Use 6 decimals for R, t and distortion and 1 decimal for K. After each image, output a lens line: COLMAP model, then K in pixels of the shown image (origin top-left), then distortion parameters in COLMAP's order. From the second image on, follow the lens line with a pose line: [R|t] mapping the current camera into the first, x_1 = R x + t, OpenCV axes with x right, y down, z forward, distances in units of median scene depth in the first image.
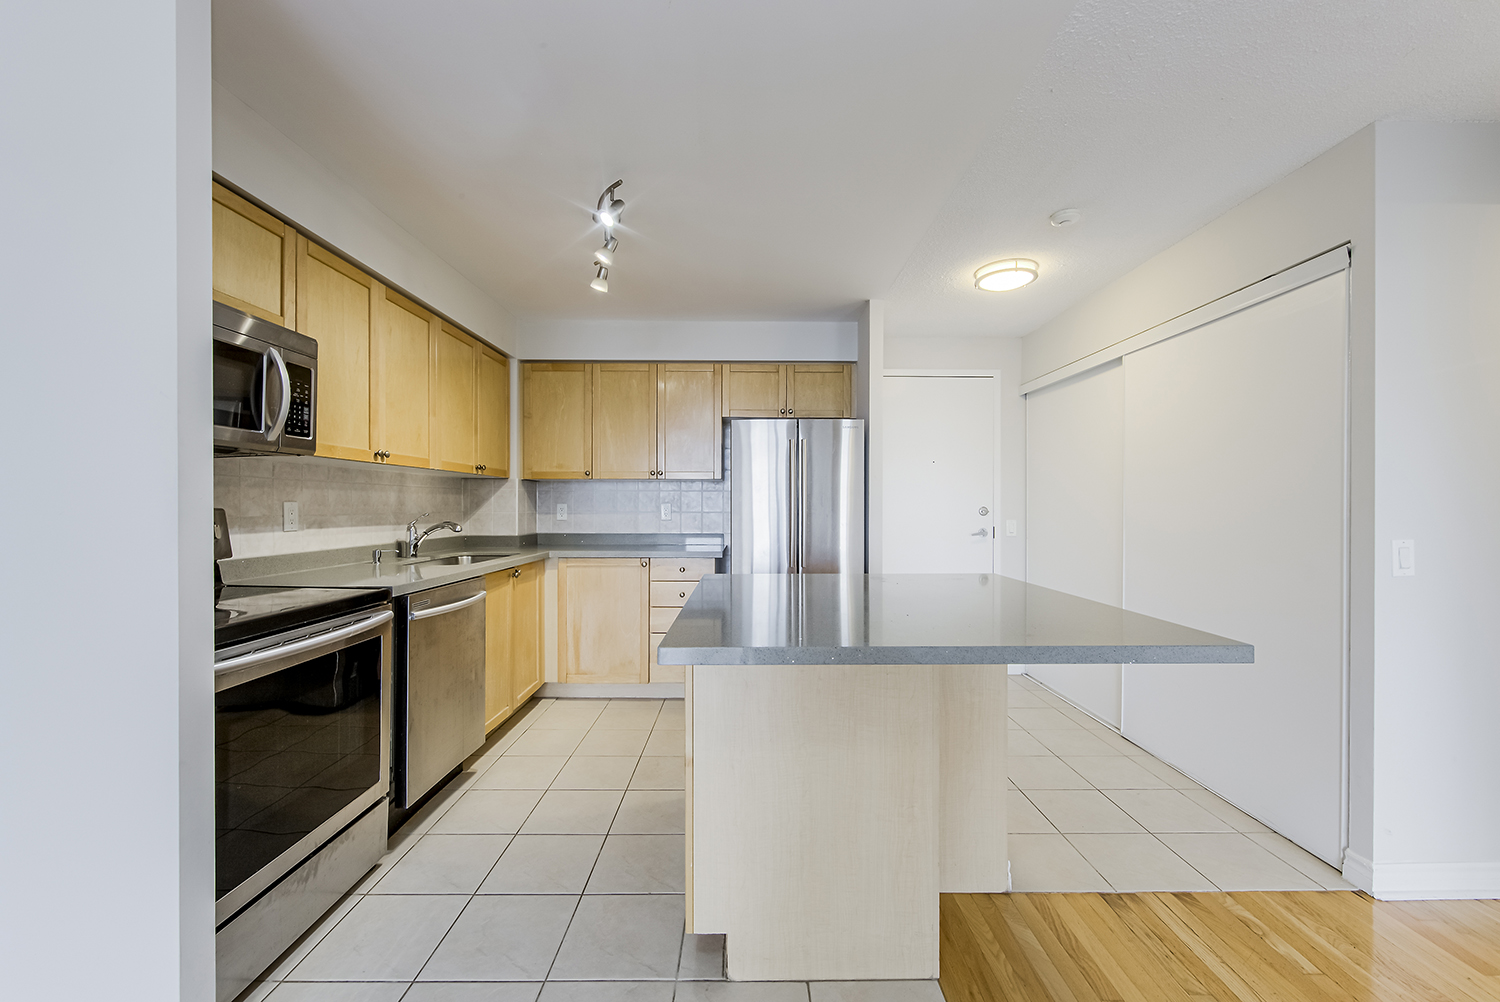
lens RADIAL K [[621.8, 0, 744.3], [0, 621.8, 506.2], [0, 0, 1]] dist [0.000883, 0.000073]
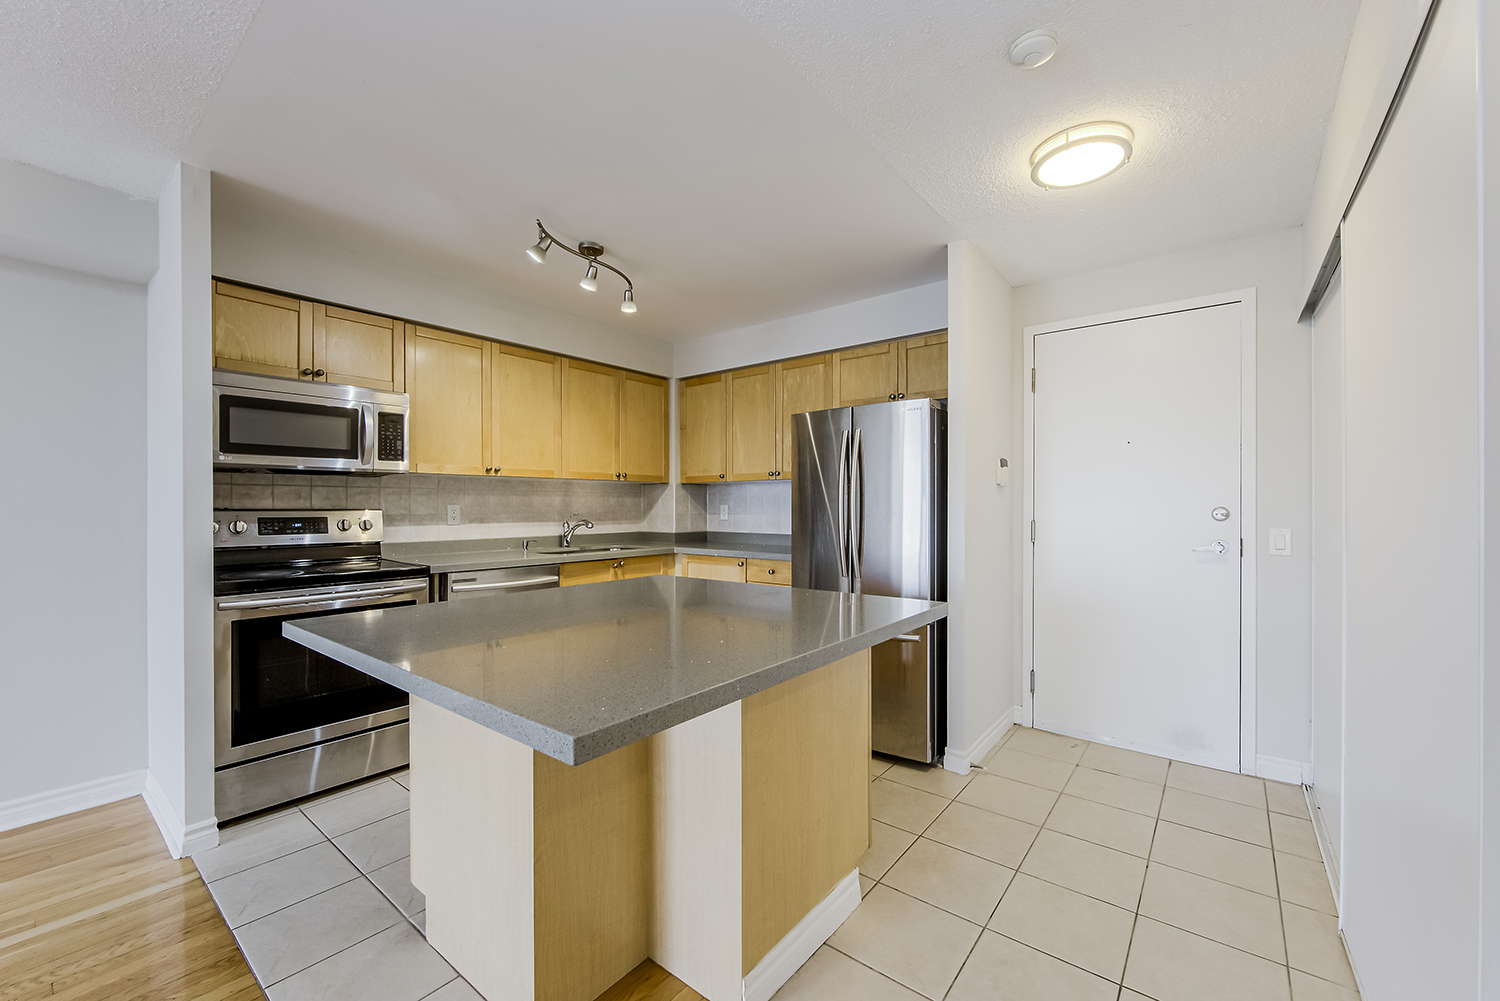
lens RADIAL K [[607.8, 0, 737.1], [0, 607.8, 507.0], [0, 0, 1]] dist [-0.000303, -0.000065]
pose [[0.766293, -0.001335, -0.642490, 0.458849], [0.001870, 0.999998, 0.000152, -0.000352], [0.642488, -0.001318, 0.766294, 0.224706]]
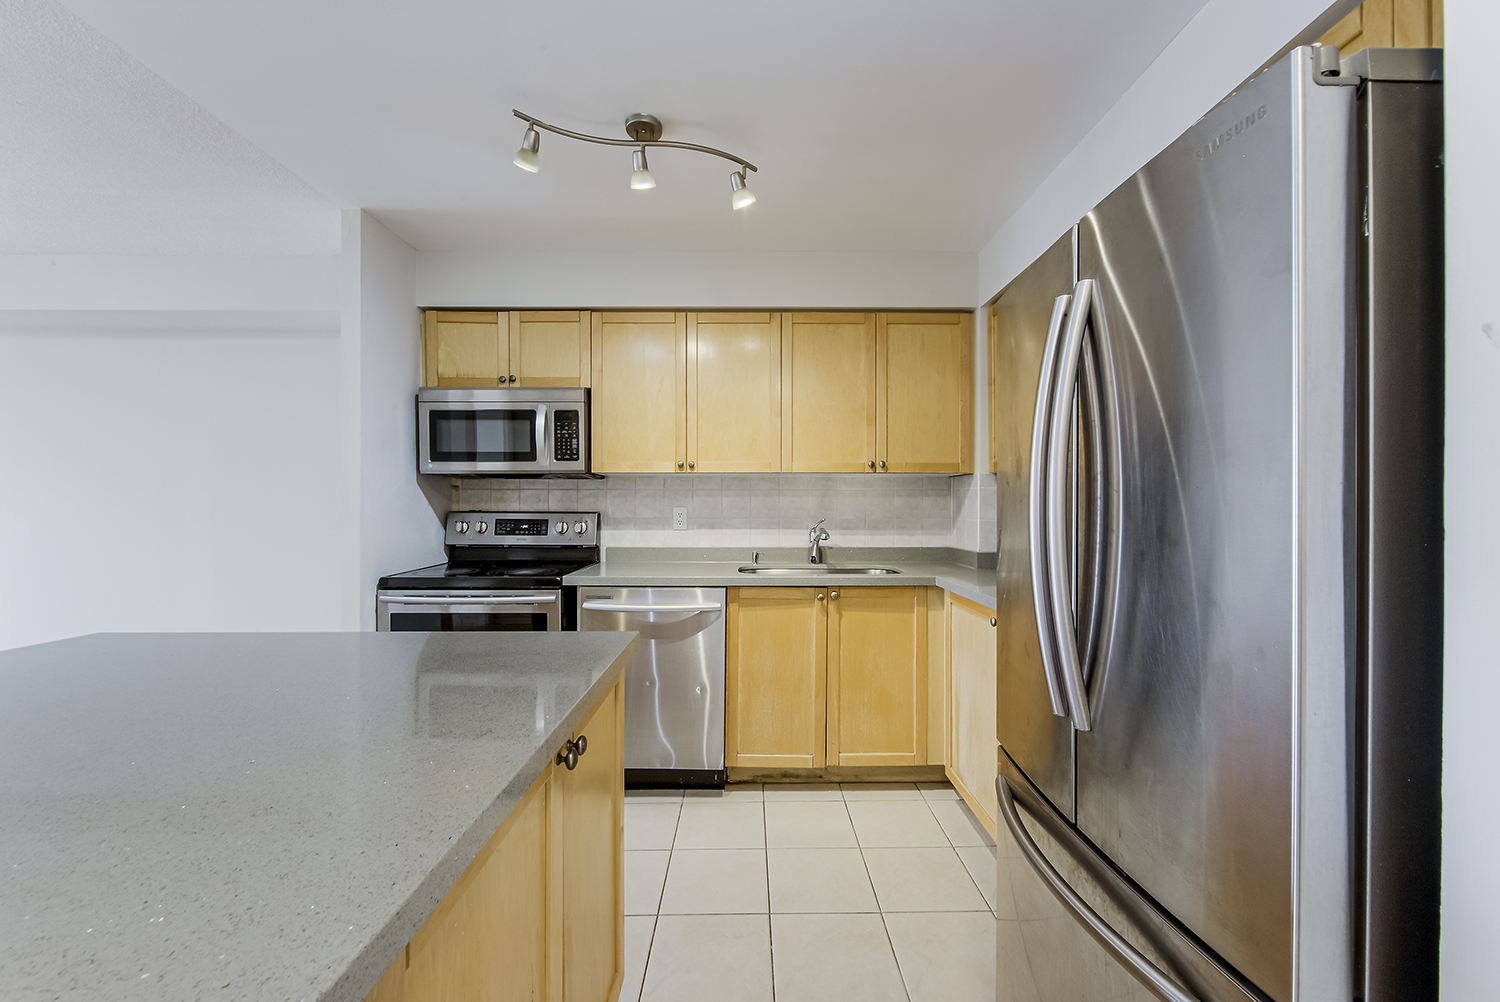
lens RADIAL K [[587.9, 0, 753.8], [0, 587.9, 507.9], [0, 0, 1]] dist [-0.000752, -0.000049]
pose [[0.003159, -0.000976, -0.999995, 0.328355], [-0.001701, 0.999998, -0.000981, -0.003170], [0.999994, 0.001705, 0.003157, 0.764093]]
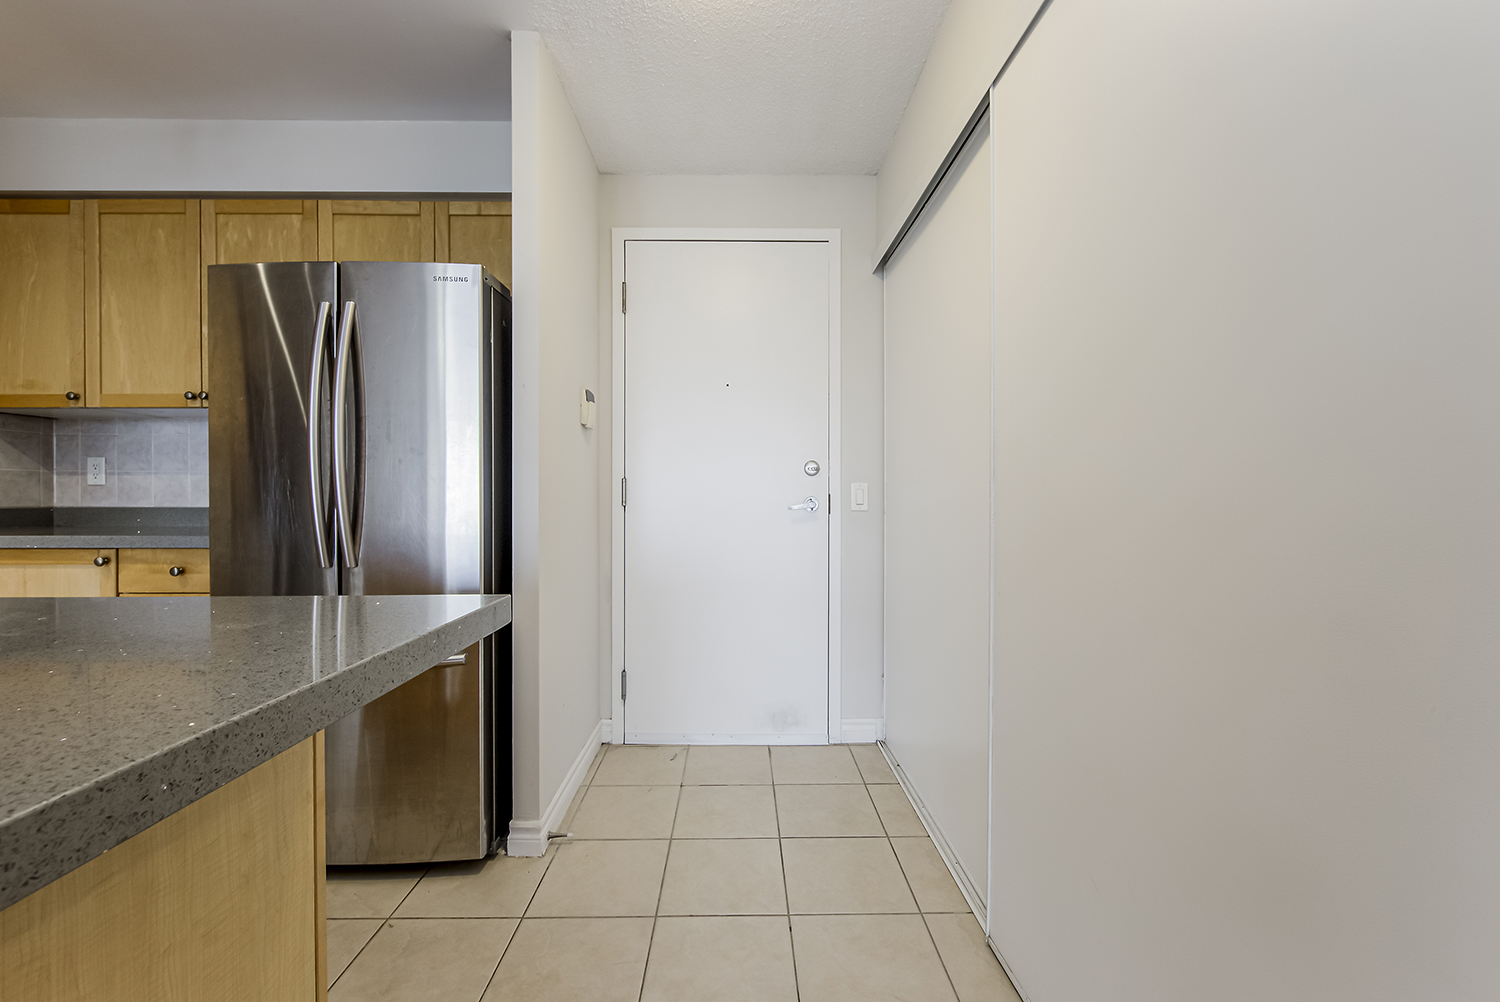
lens RADIAL K [[610.9, 0, 750.0], [0, 610.9, 501.0], [0, 0, 1]] dist [-0.001667, 0.000006]
pose [[0.999991, -0.002496, 0.003333, 0.366401], [0.002473, 0.999975, 0.006690, 0.039752], [-0.003350, -0.006682, 0.999972, 0.471940]]
